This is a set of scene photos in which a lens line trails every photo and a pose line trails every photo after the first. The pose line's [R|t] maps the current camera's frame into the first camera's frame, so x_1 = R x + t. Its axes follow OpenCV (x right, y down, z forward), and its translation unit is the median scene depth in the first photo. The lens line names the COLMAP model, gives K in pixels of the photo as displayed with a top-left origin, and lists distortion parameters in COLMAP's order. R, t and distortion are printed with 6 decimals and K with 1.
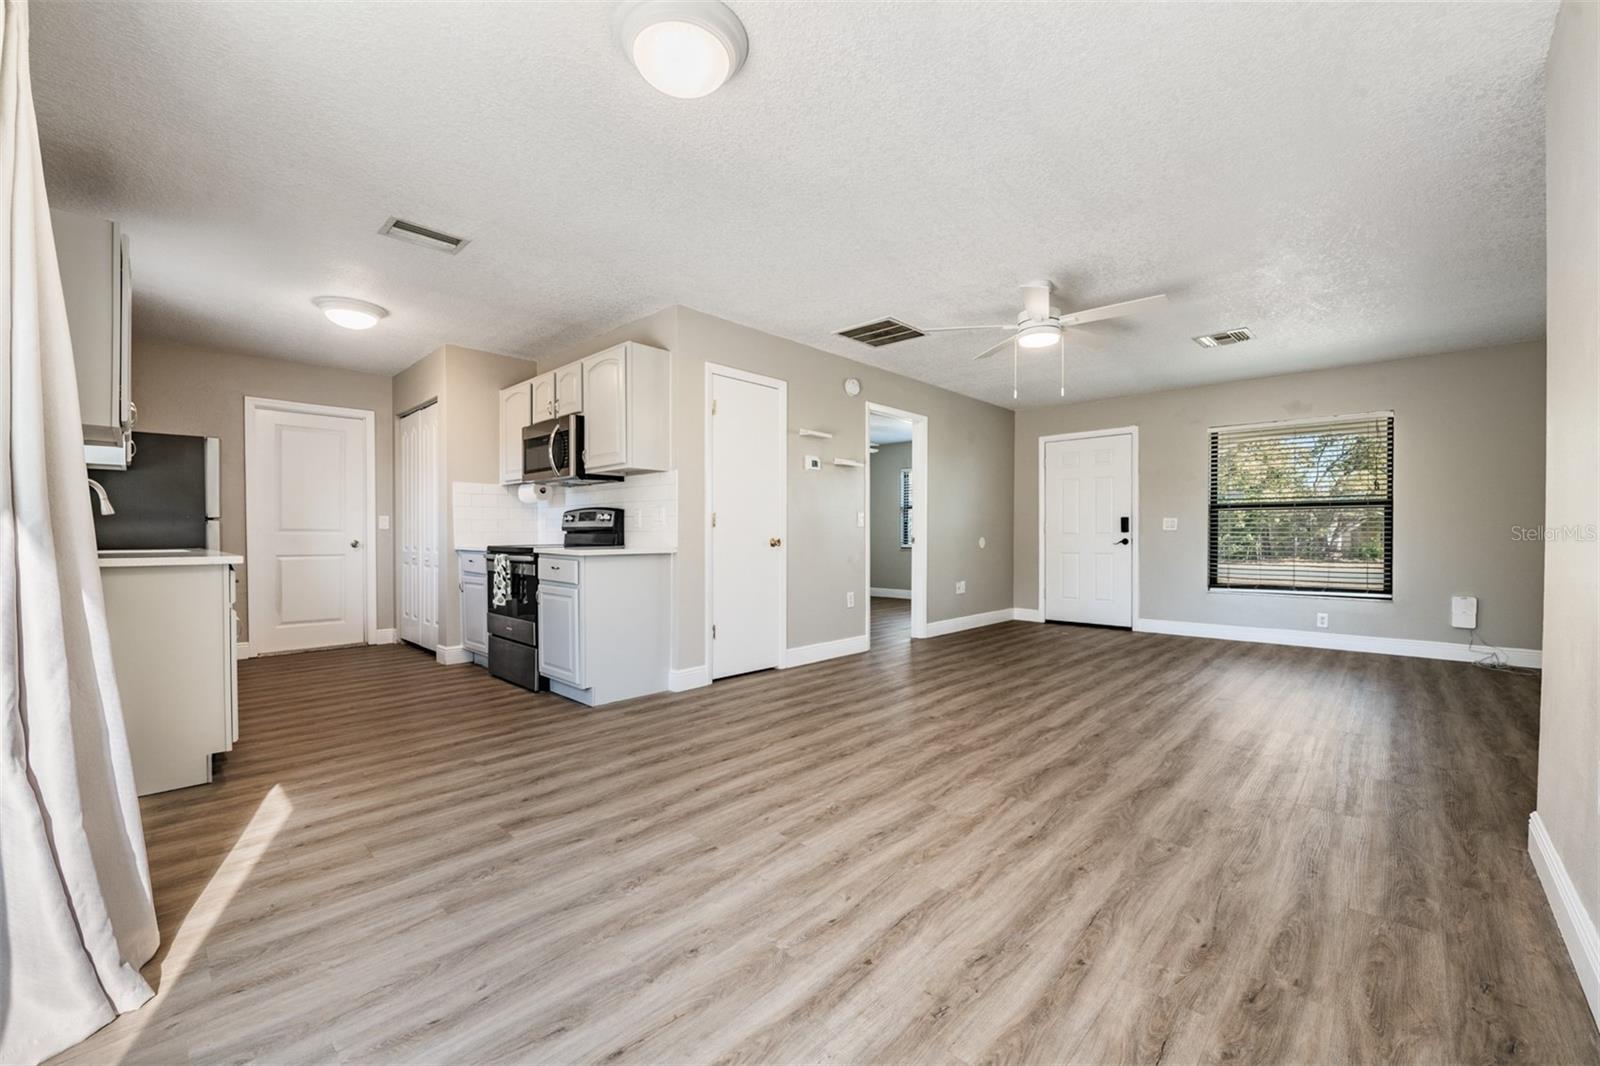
lens RADIAL K [[627.7, 0, 810.7], [0, 627.7, 542.9], [0, 0, 1]] dist [-0.010187, -0.000014]
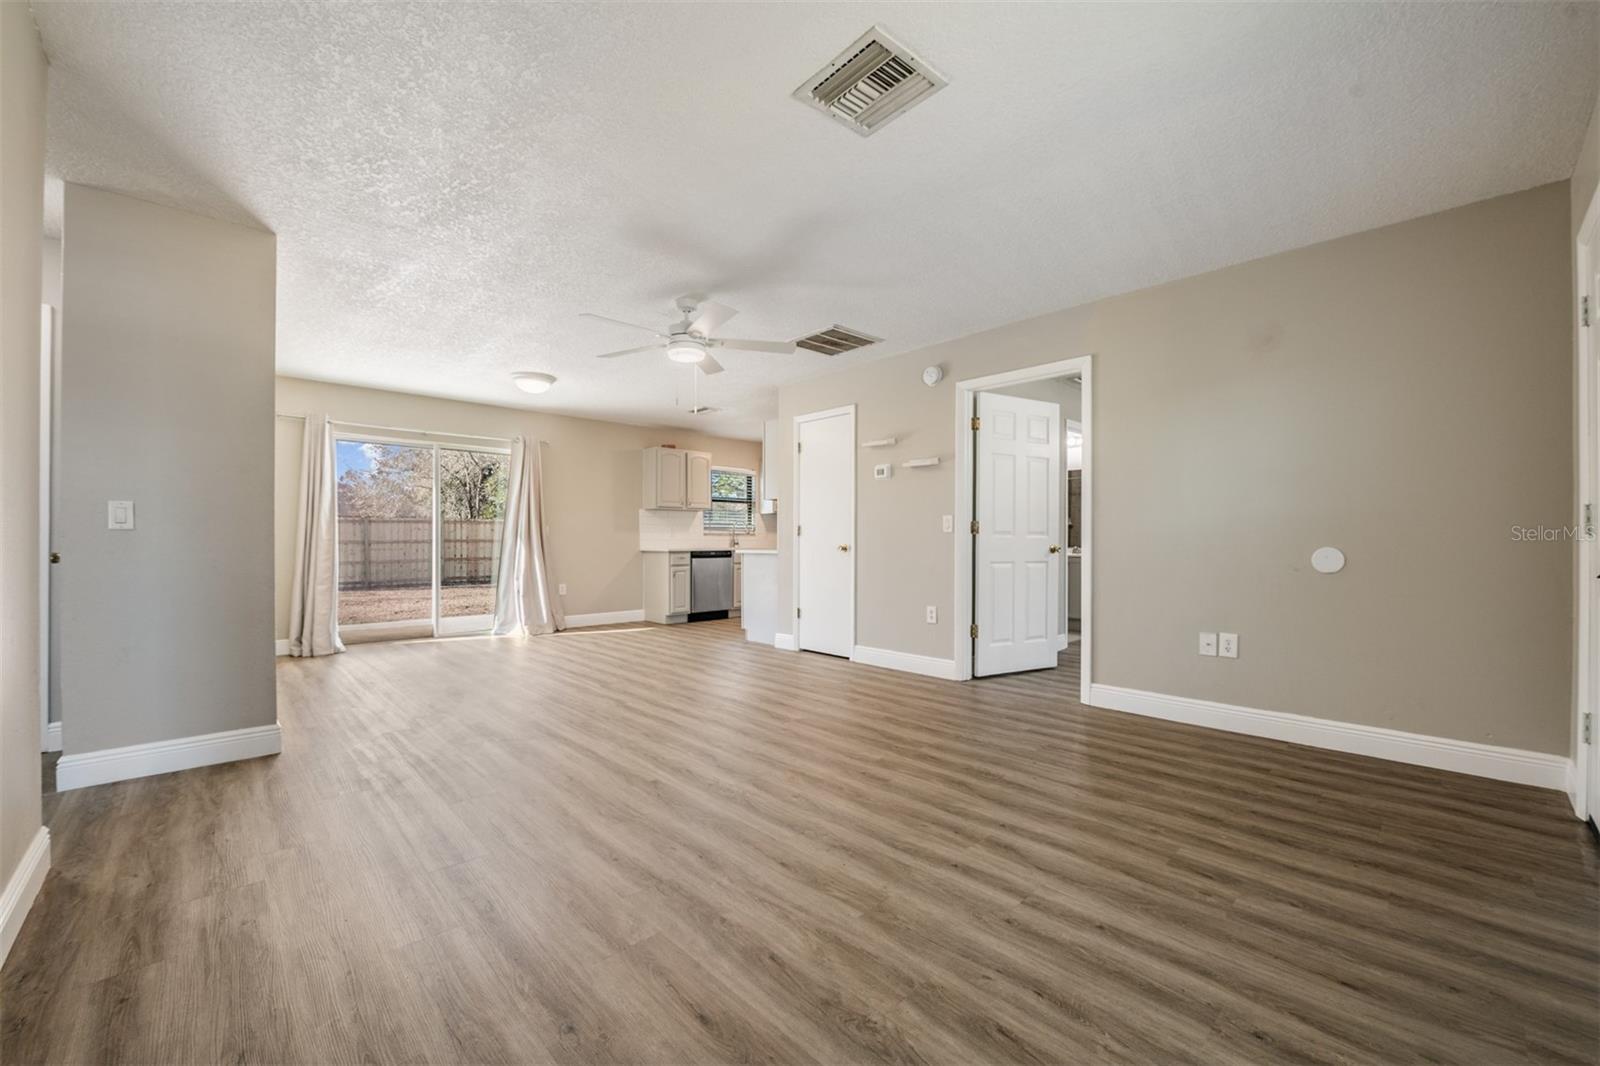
lens RADIAL K [[627.7, 0, 810.7], [0, 627.7, 542.9], [0, 0, 1]] dist [-0.010187, -0.000014]
pose [[-0.036205, -0.000761, -0.999344, 1.274565], [-0.017393, 0.999849, -0.000131, -0.010633], [0.999193, 0.017377, -0.036213, 1.141718]]
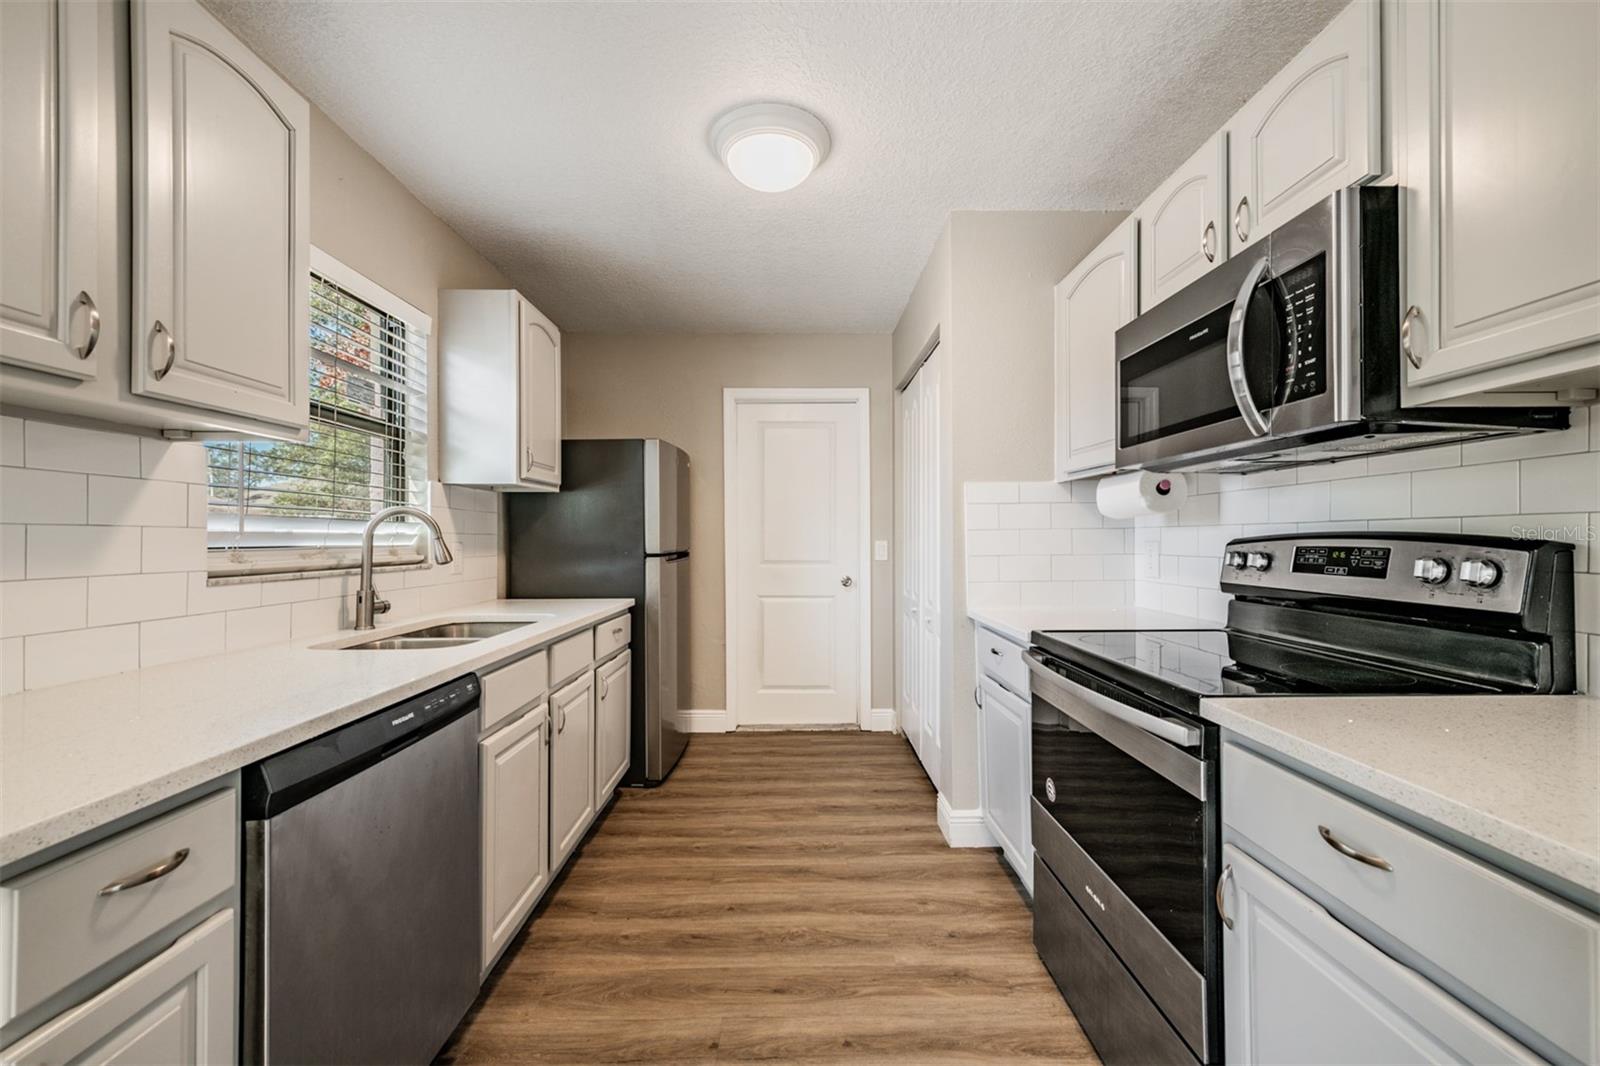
lens RADIAL K [[633.9, 0, 791.6], [0, 633.9, 532.0], [0, 0, 1]] dist [0.000353, 0.000013]
pose [[0.677994, -0.009919, -0.735000, -0.362739], [-0.008114, 0.999747, -0.020976, -0.056041], [0.735022, 0.020185, 0.677742, 0.688366]]
